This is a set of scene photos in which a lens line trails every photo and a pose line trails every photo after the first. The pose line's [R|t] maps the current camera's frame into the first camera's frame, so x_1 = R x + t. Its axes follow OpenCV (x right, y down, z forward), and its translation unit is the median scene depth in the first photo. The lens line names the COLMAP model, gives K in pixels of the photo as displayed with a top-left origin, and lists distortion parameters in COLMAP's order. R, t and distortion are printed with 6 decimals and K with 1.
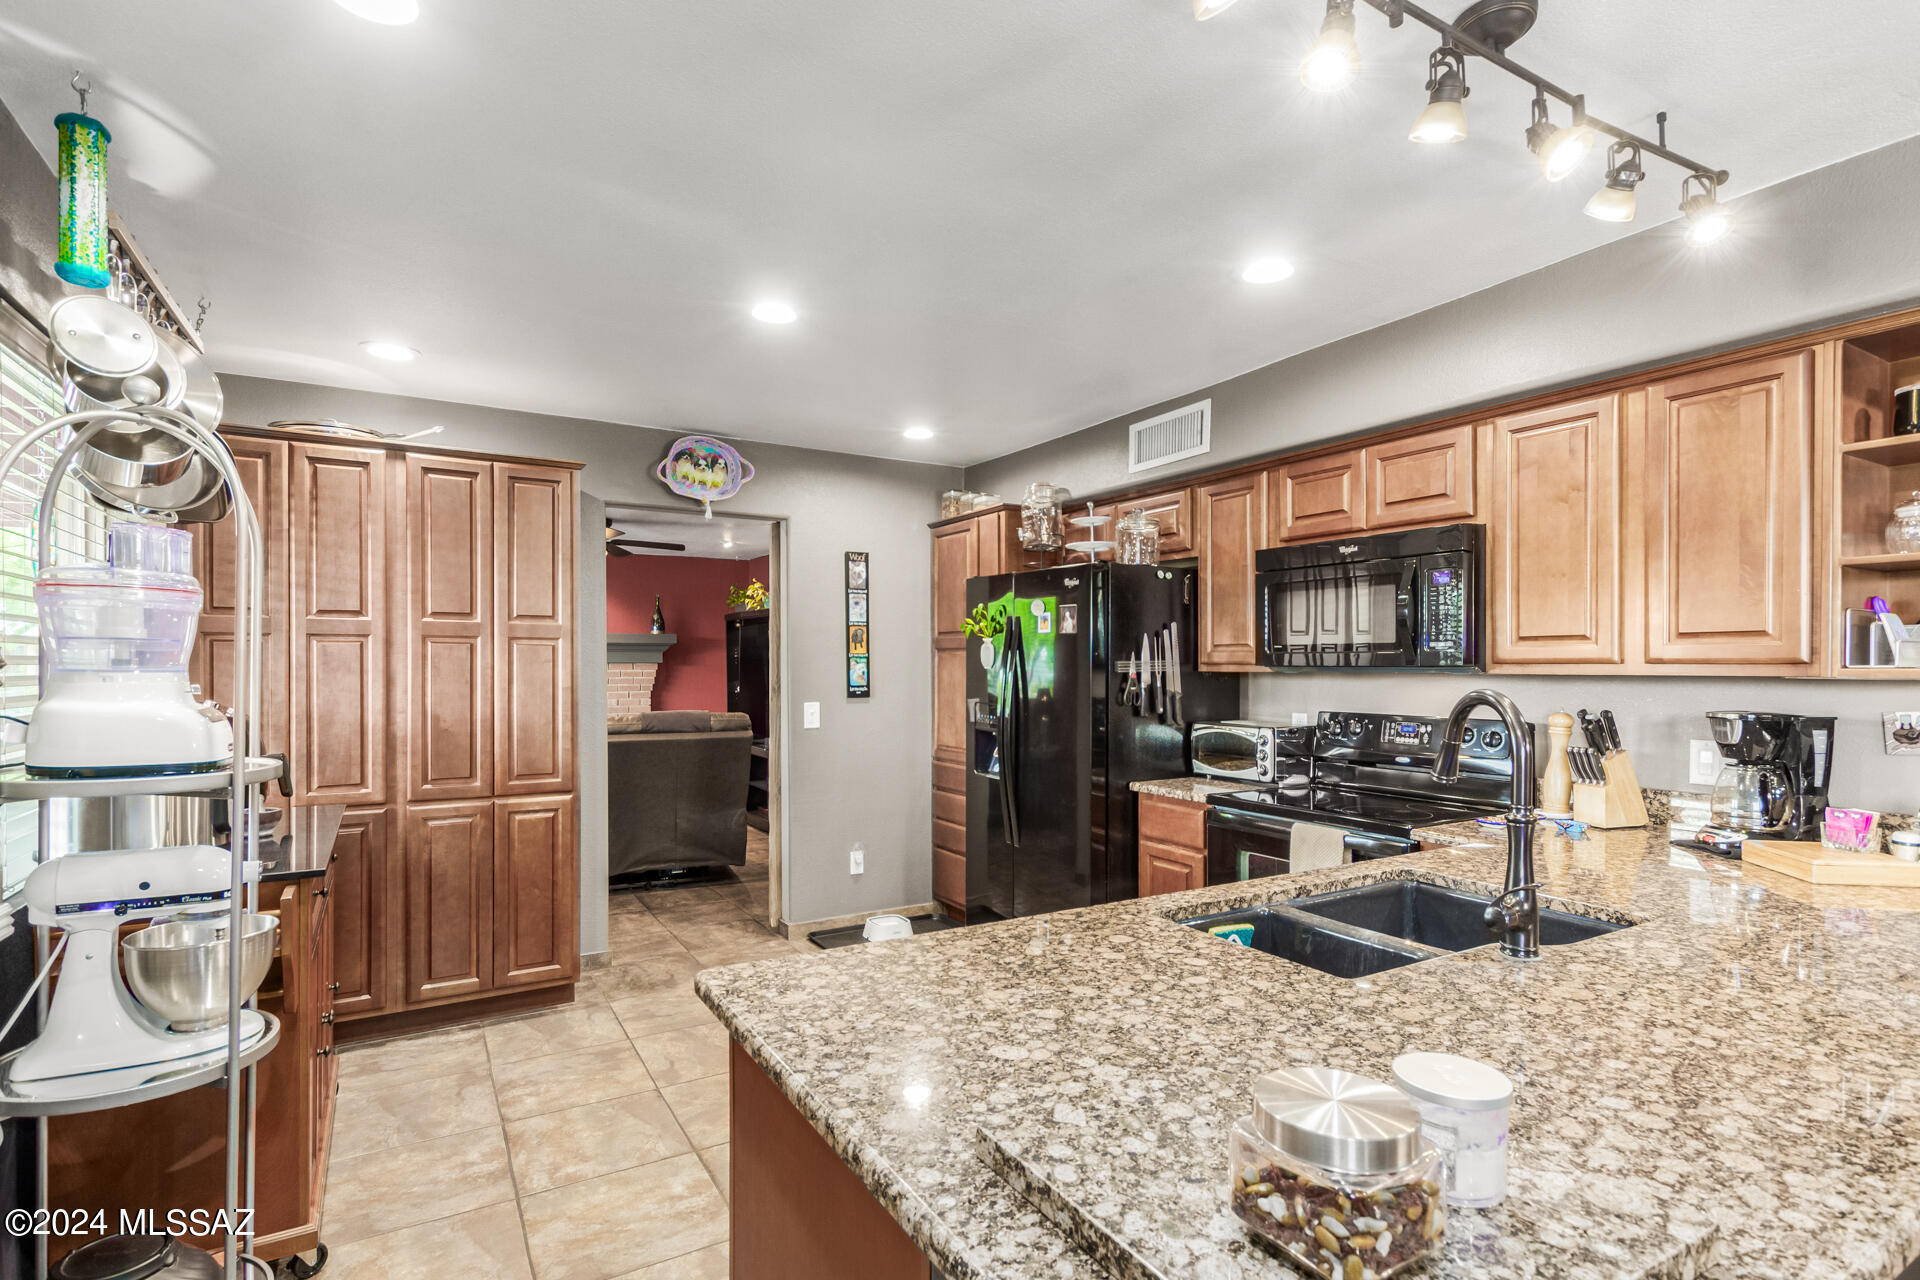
lens RADIAL K [[898.2, 0, 960.6], [0, 898.2, 666.4], [0, 0, 1]] dist [-0.001453, -0.000240]
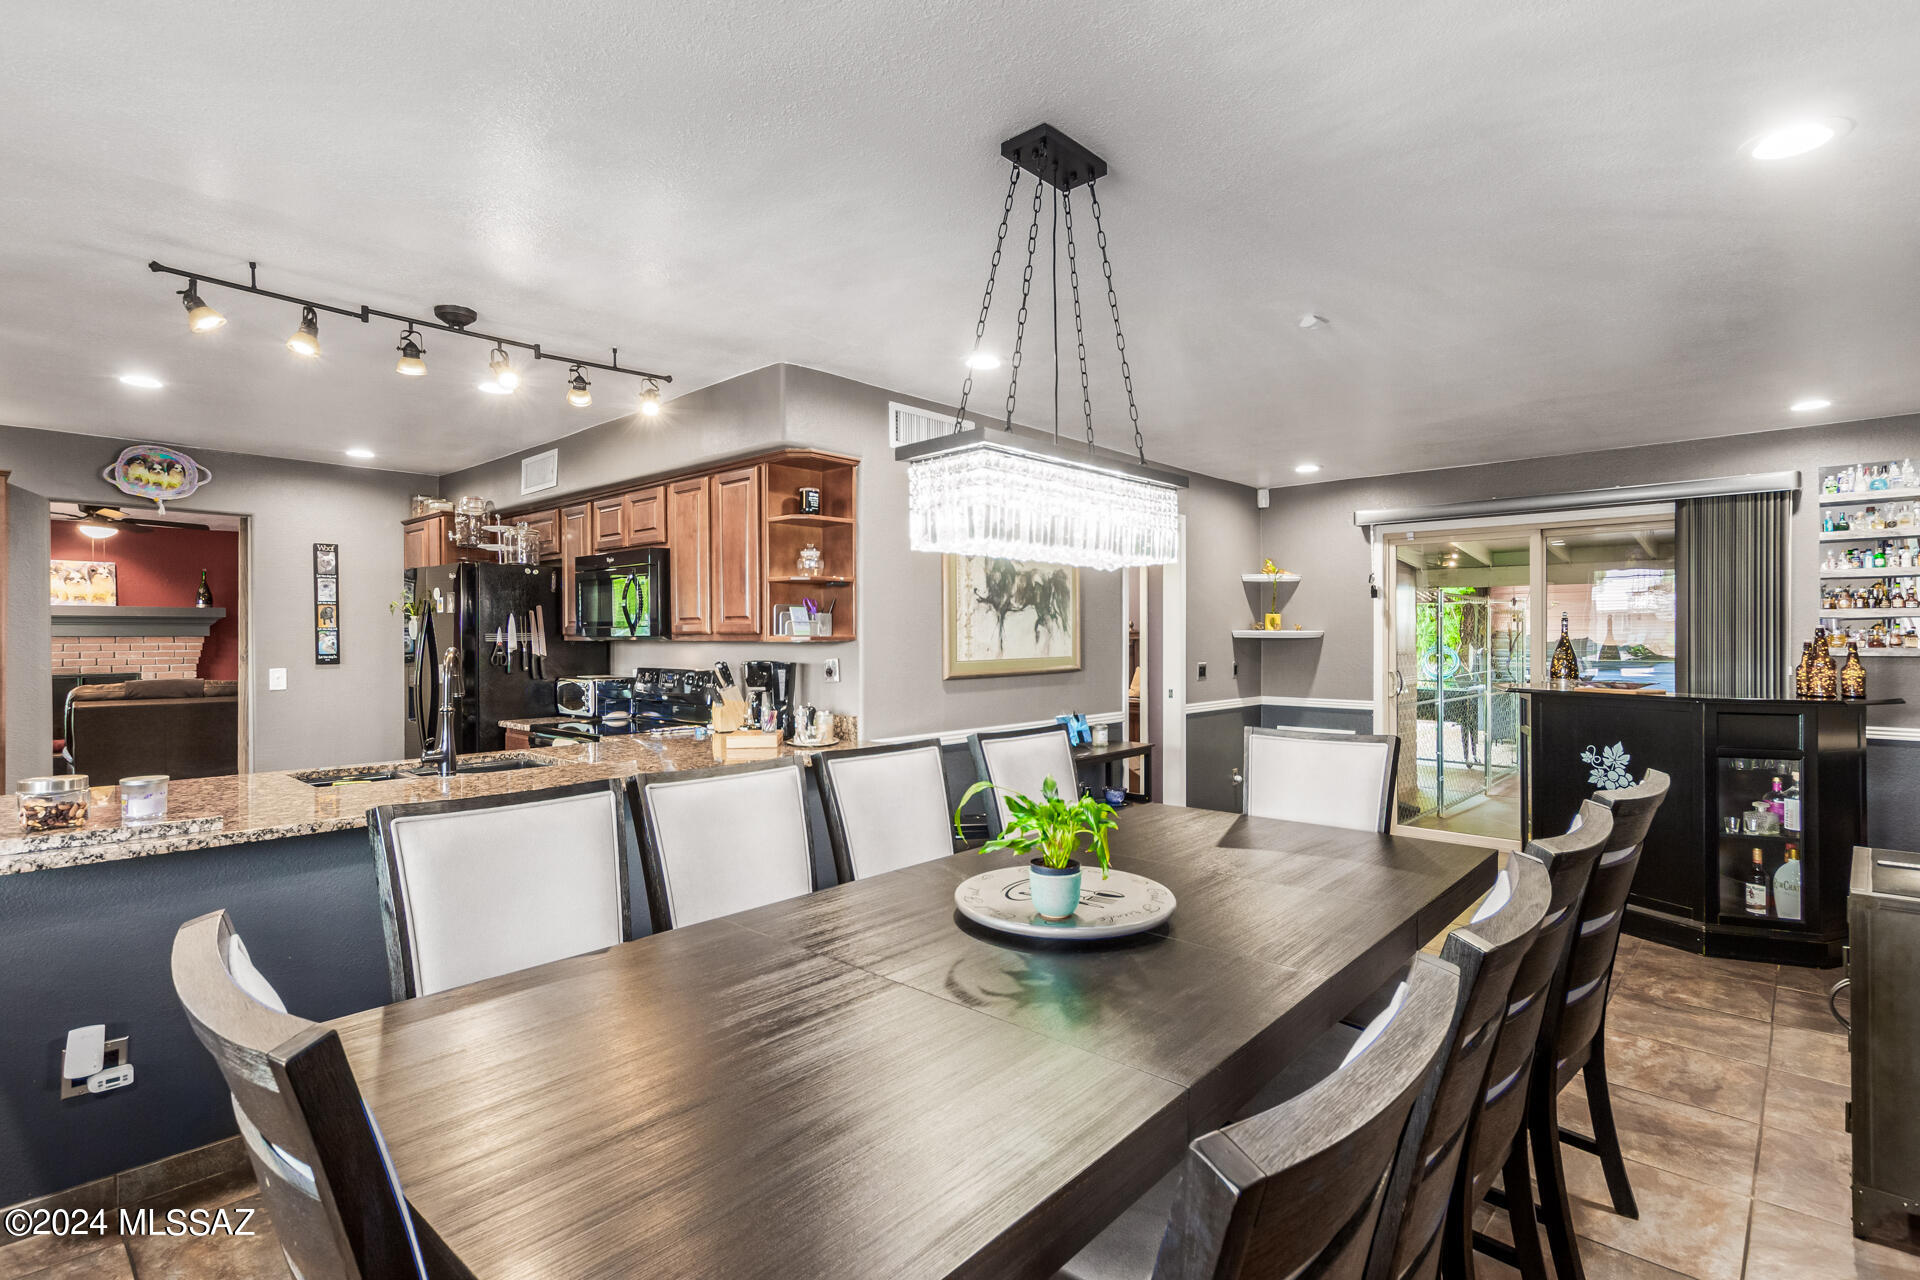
lens RADIAL K [[905.6, 0, 960.0], [0, 905.6, 640.0], [0, 0, 1]] dist [0.000562, -0.000054]
pose [[0.960094, -0.003992, 0.279648, 0.398561], [0.003699, 0.999992, 0.001573, 0.003836], [-0.279652, -0.000476, 0.960101, -0.450159]]
